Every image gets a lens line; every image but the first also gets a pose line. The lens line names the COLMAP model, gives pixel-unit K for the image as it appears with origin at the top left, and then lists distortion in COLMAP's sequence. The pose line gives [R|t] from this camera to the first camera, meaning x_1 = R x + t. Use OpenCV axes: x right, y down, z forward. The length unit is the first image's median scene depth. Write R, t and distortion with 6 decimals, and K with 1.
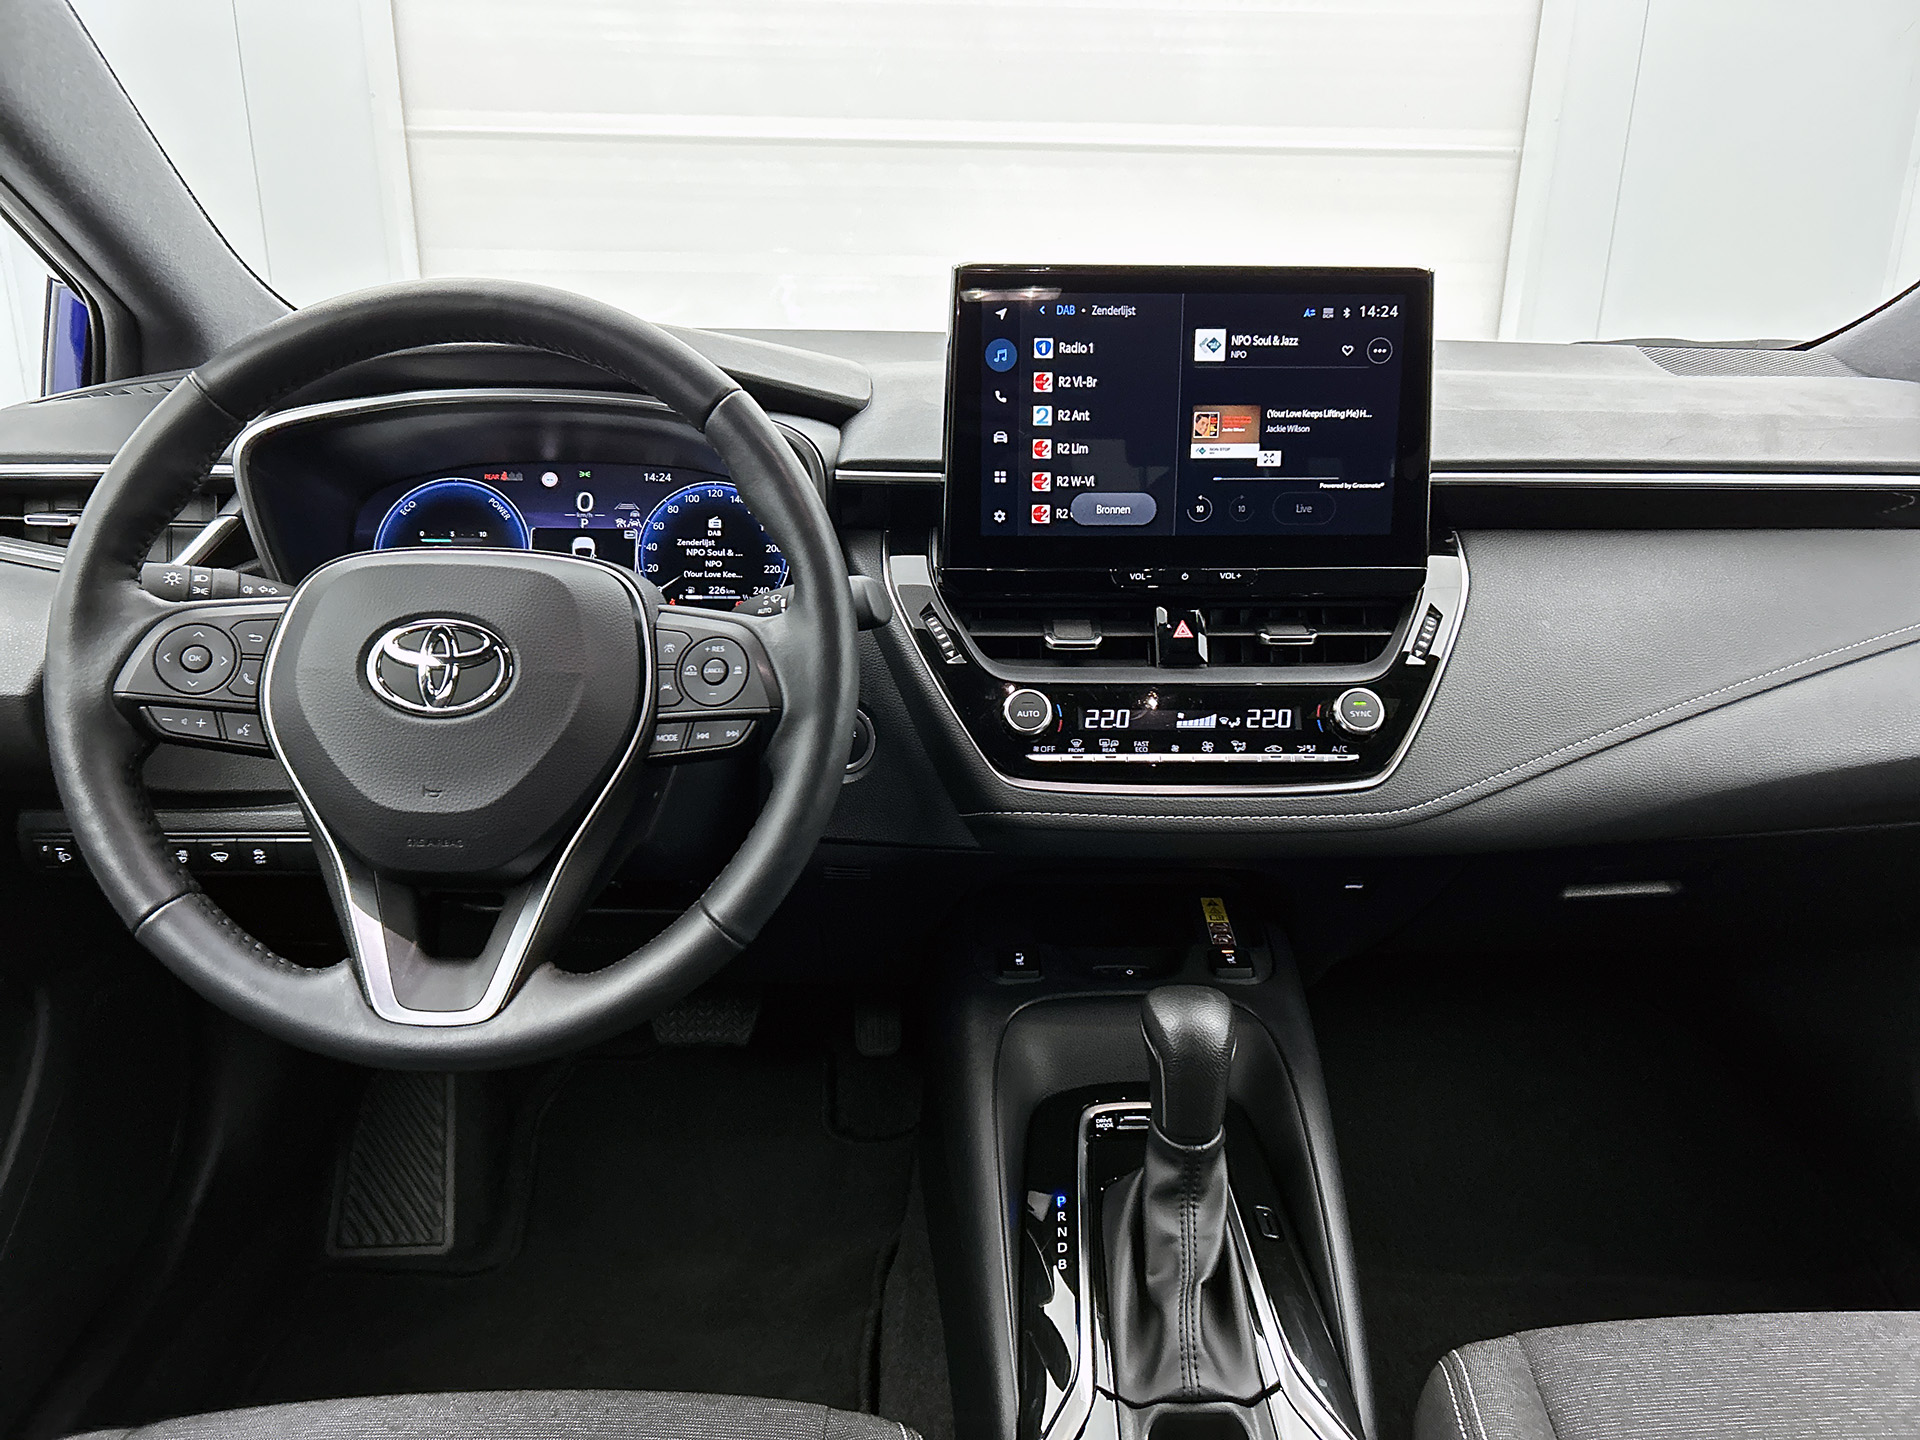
lens RADIAL K [[1474.6, 0, 977.8], [0, 1474.6, 708.7], [0, 0, 1]] dist [0.089108, -0.123669]
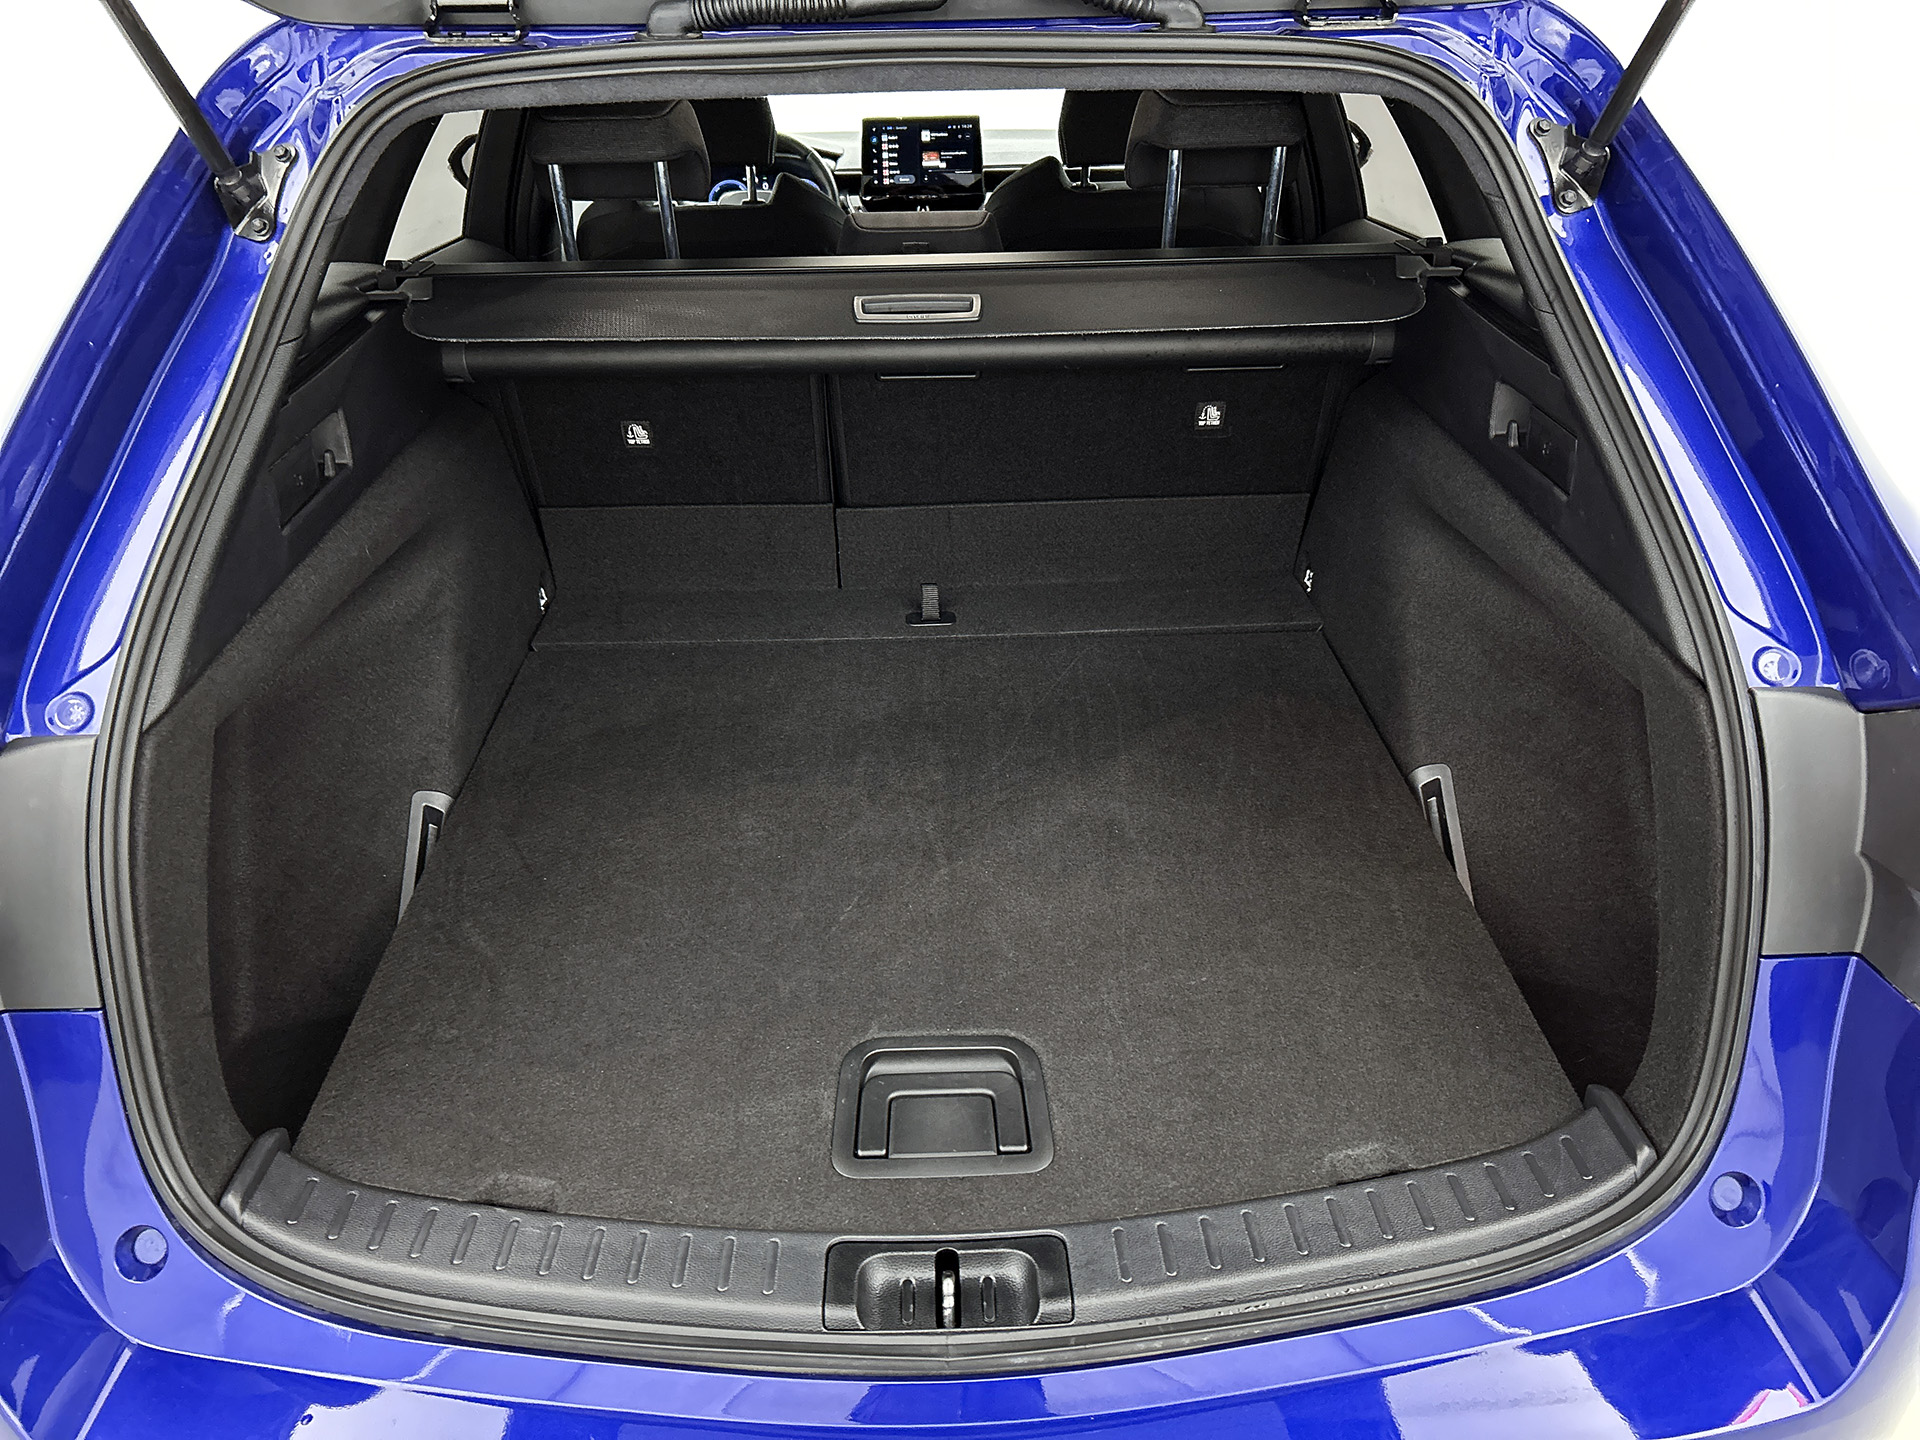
lens RADIAL K [[1438.6, 0, 965.9], [0, 1438.6, 731.2], [0, 0, 1]] dist [0.075613, -0.114495]
pose [[0.999593, -0.028448, -0.001881, 0.227080], [0.028387, 0.986968, 0.158392, 0.735613], [-0.002649, -0.158381, 0.987375, -3.178472]]
